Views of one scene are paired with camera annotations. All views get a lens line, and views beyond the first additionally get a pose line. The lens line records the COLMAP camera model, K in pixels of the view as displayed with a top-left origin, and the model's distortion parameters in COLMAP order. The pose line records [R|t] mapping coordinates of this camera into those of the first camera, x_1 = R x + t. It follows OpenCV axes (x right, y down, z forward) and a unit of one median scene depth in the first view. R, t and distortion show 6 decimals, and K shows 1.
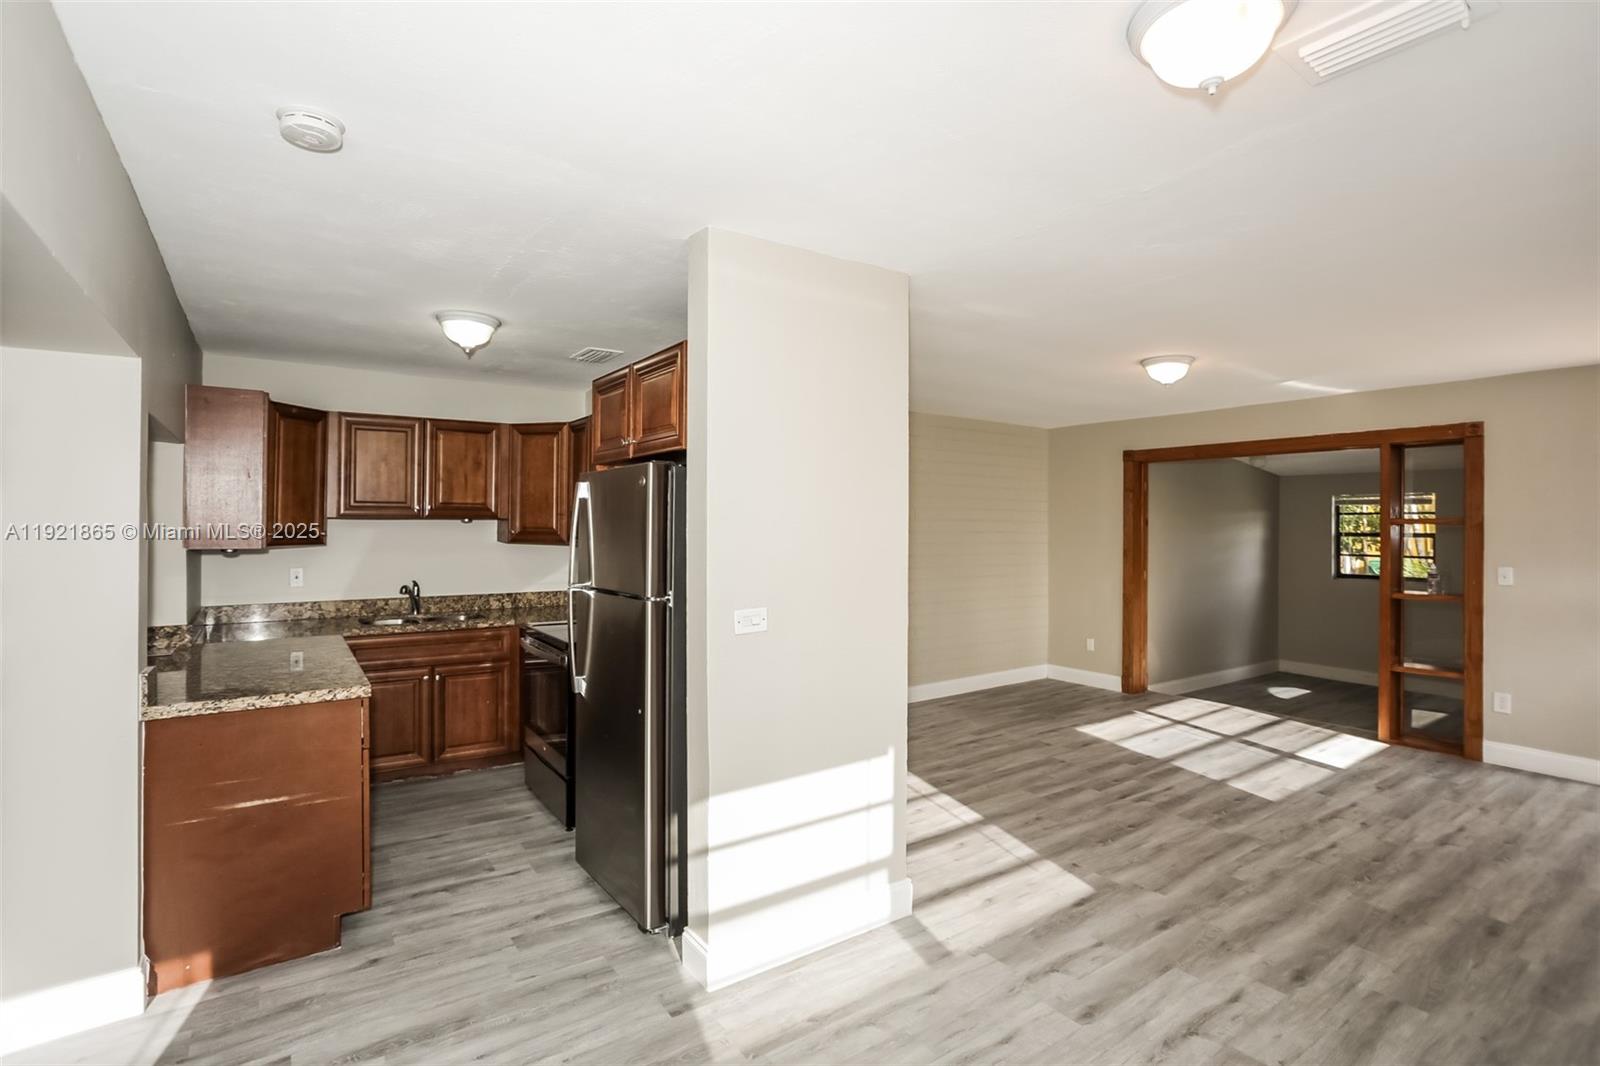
lens RADIAL K [[761.7, 0, 798.9], [0, 761.7, 522.5], [0, 0, 1]] dist [-0.046971, 0.021809]
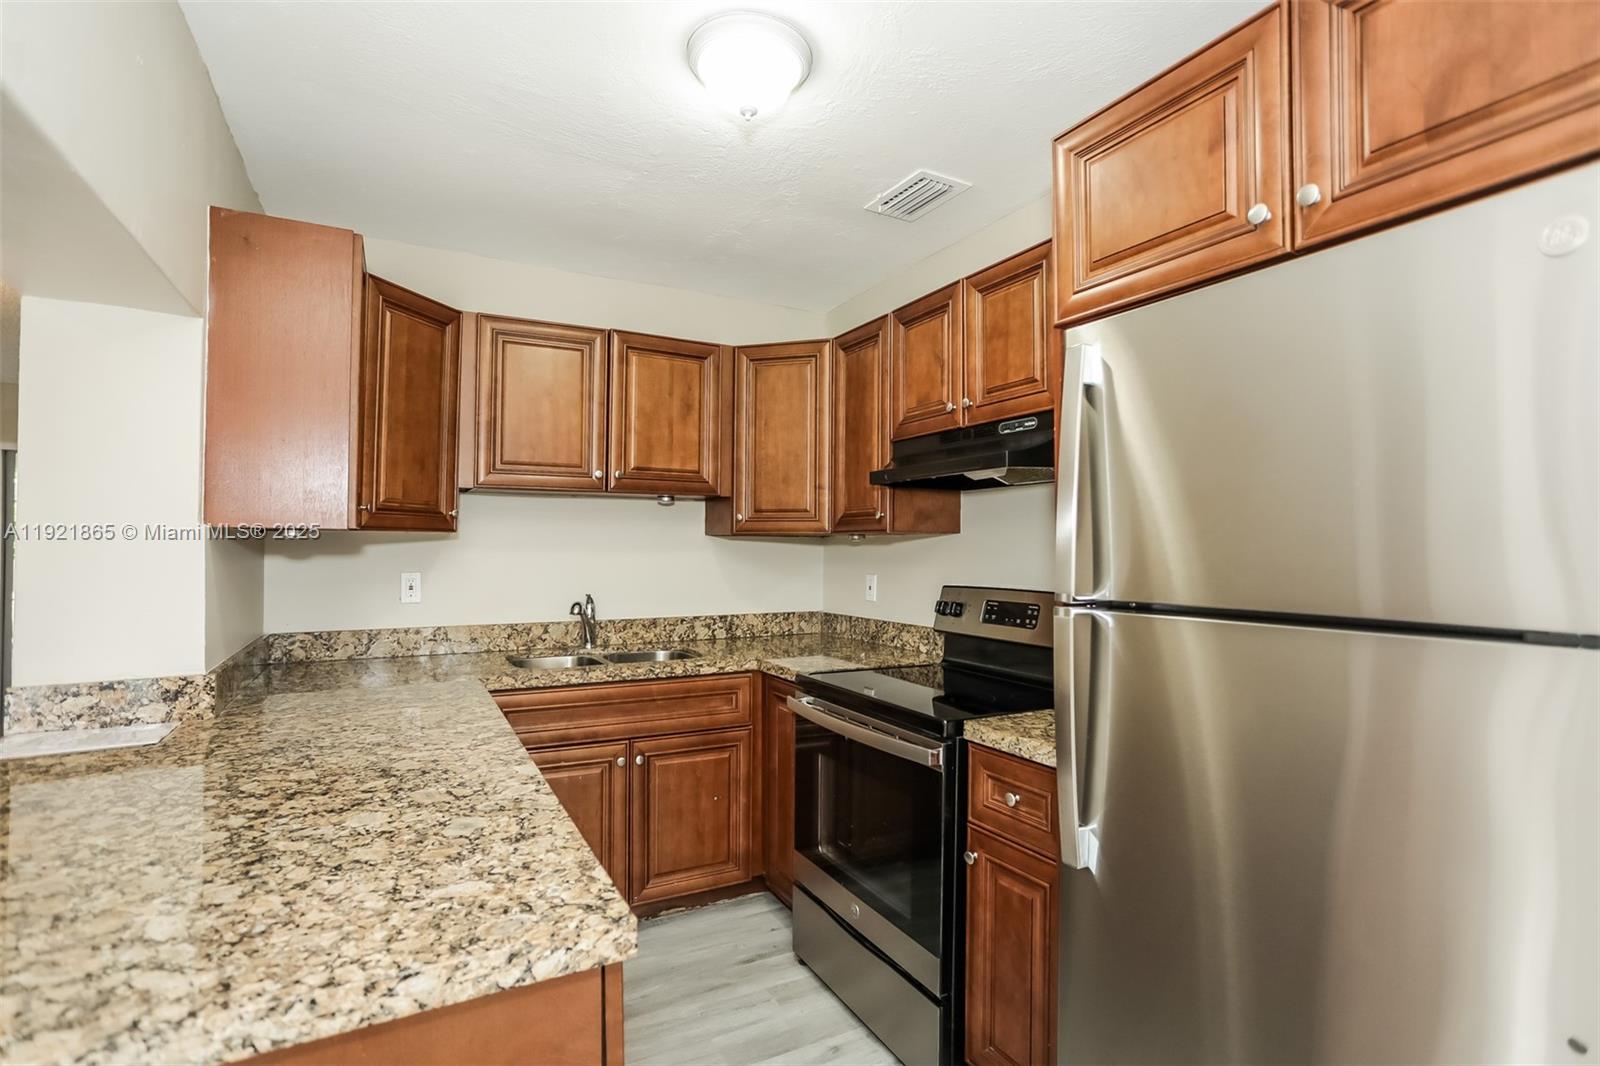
lens RADIAL K [[754.0, 0, 806.2], [0, 754.0, 538.1], [0, 0, 1]] dist [-0.032538, 0.000002]
pose [[0.994271, -0.004058, -0.106808, -0.276156], [0.003002, 0.999945, -0.010042, 0.038776], [0.106843, 0.009664, 0.994229, 0.415761]]
